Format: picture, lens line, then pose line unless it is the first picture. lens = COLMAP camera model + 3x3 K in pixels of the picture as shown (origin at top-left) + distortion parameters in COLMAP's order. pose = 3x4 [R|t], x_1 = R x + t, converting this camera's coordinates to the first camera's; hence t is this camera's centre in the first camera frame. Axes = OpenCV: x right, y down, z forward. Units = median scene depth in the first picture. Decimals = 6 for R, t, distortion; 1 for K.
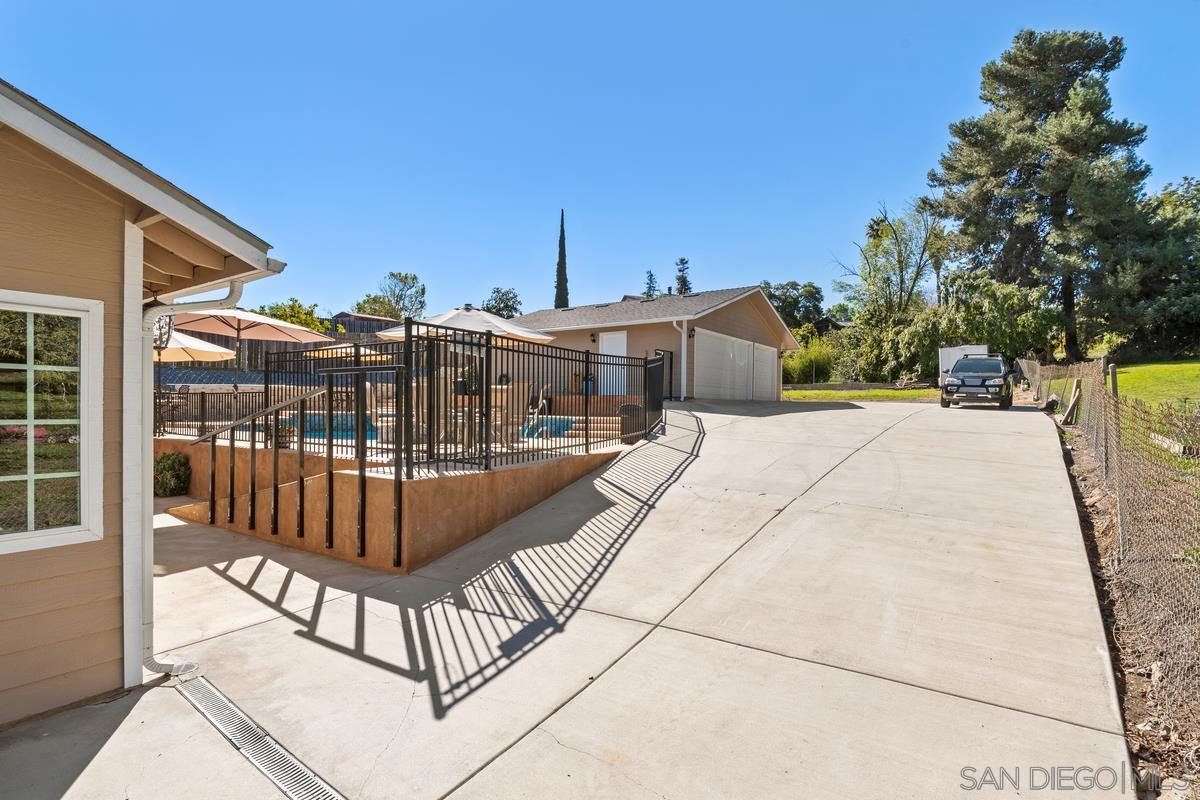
lens RADIAL K [[593.2, 0, 600.0], [0, 593.2, 400.0], [0, 0, 1]] dist [-0.015032, 0.008989]
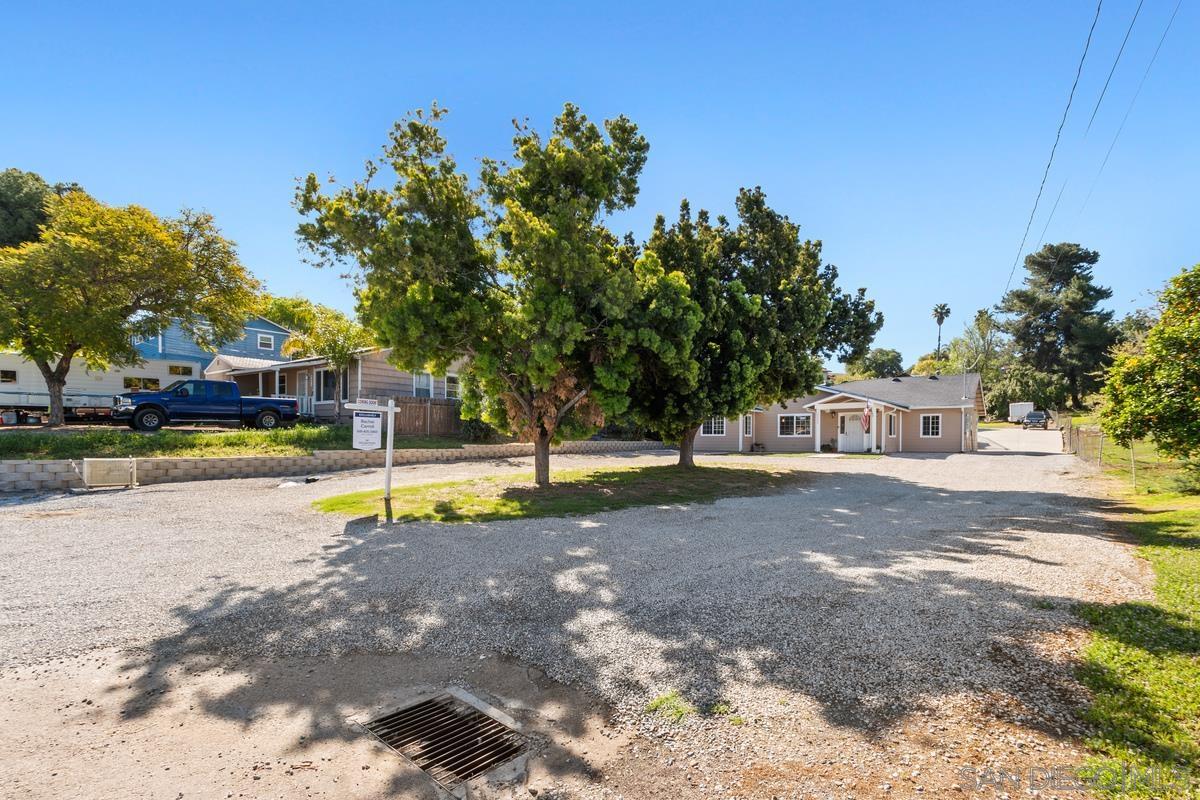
lens RADIAL K [[550.9, 0, 599.4], [0, 550.9, 430.5], [0, 0, 1]] dist [-0.000103, -0.000006]
pose [[0.998396, -0.009357, -0.055834, -0.748686], [0.009122, 0.999948, -0.004459, 0.005135], [0.055873, 0.003943, 0.998430, -1.012010]]
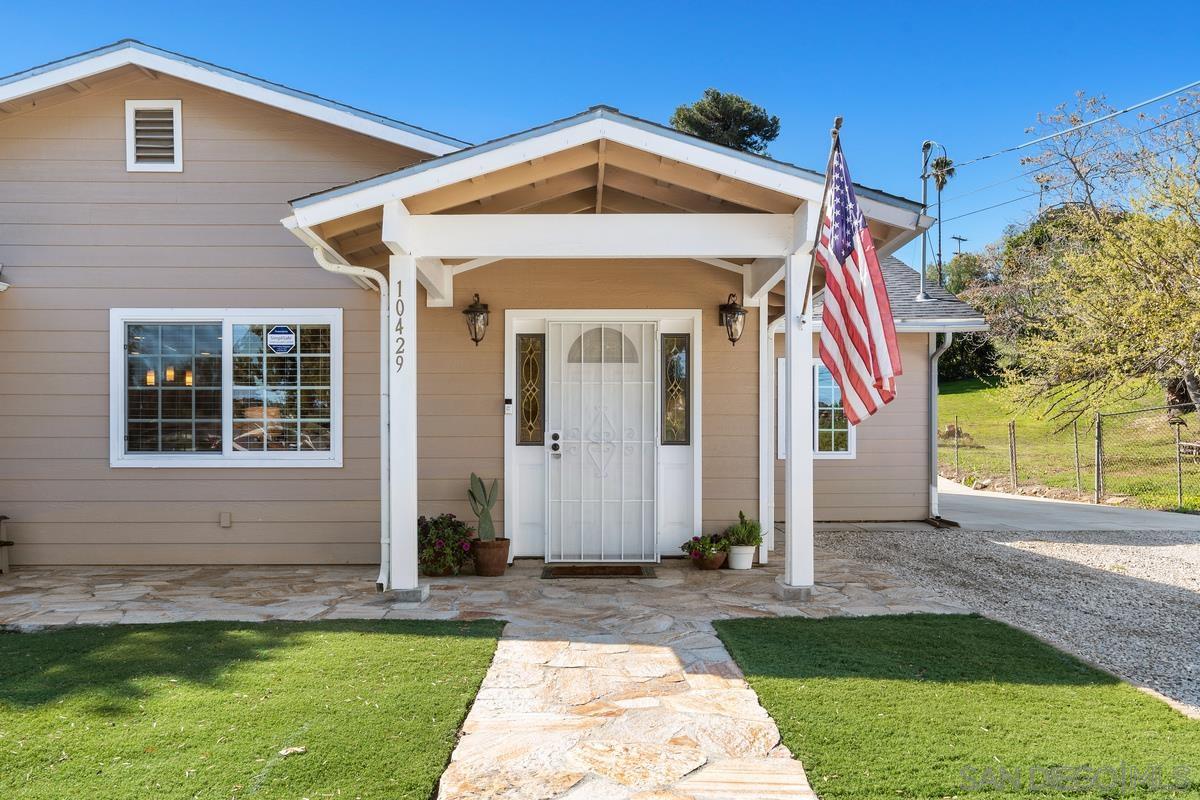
lens RADIAL K [[966.8, 0, 595.9], [0, 966.8, 433.4], [0, 0, 1]] dist [-0.002242, -0.001473]
pose [[0.807664, -0.005074, 0.589621, -0.547588], [0.003446, 0.999987, 0.003885, 0.005986], [-0.589633, -0.001105, 0.807671, -0.342413]]
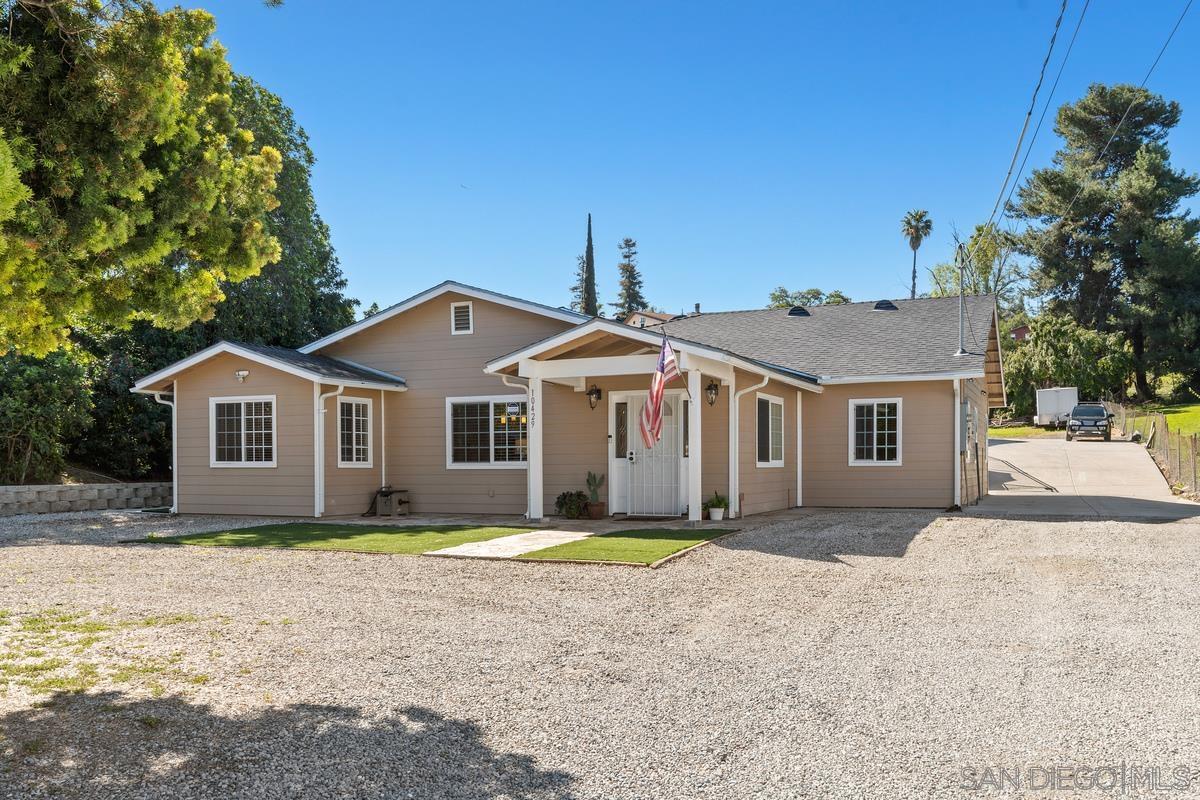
lens RADIAL K [[1006.7, 0, 600.5], [0, 1006.7, 439.9], [0, 0, 1]] dist [0.010365, 0.001736]
pose [[0.981708, -0.014504, 0.189840, -0.526230], [0.016004, 0.999852, -0.006372, 0.003859], [-0.189719, 0.009293, 0.981794, -0.625904]]
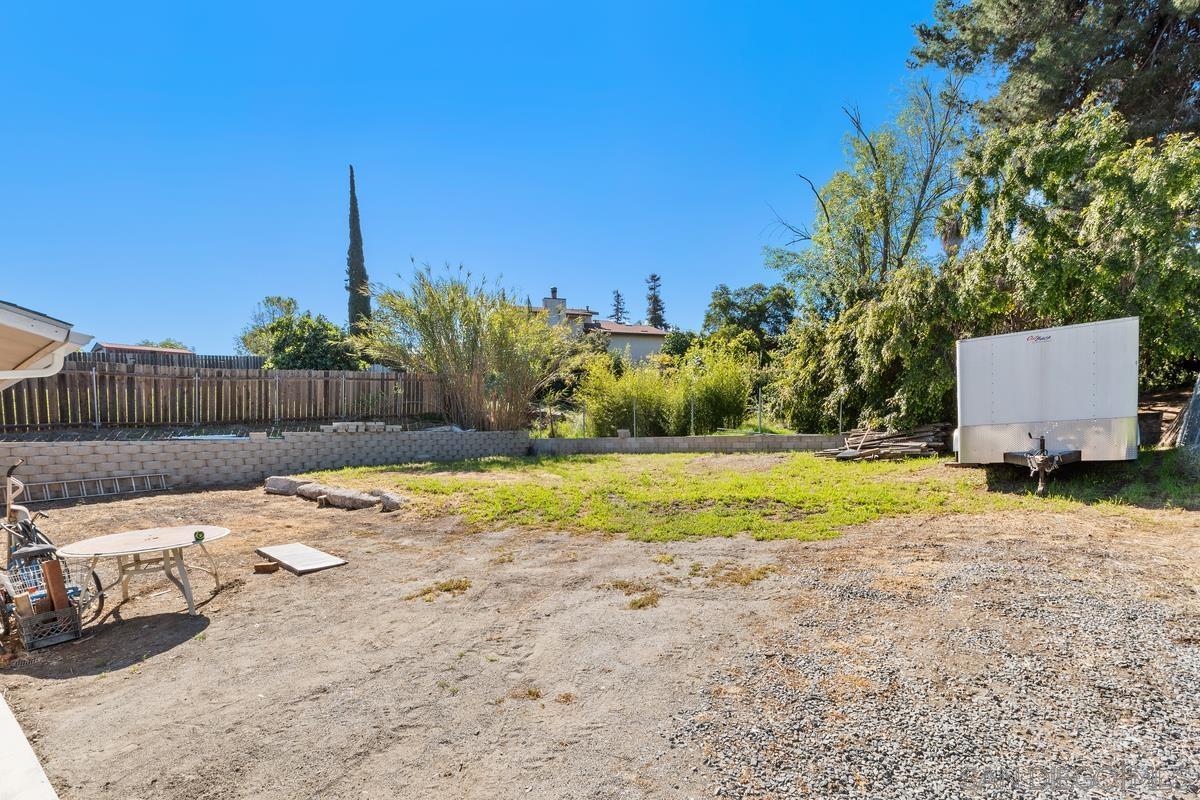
lens RADIAL K [[558.8, 0, 582.4], [0, 558.8, 463.3], [0, 0, 1]] dist [-0.000611, 0.000056]
pose [[0.997468, -0.027921, -0.065414, 0.353205], [0.031814, 0.997735, 0.059262, -0.041800], [0.063611, -0.061193, 0.996097, 0.617768]]
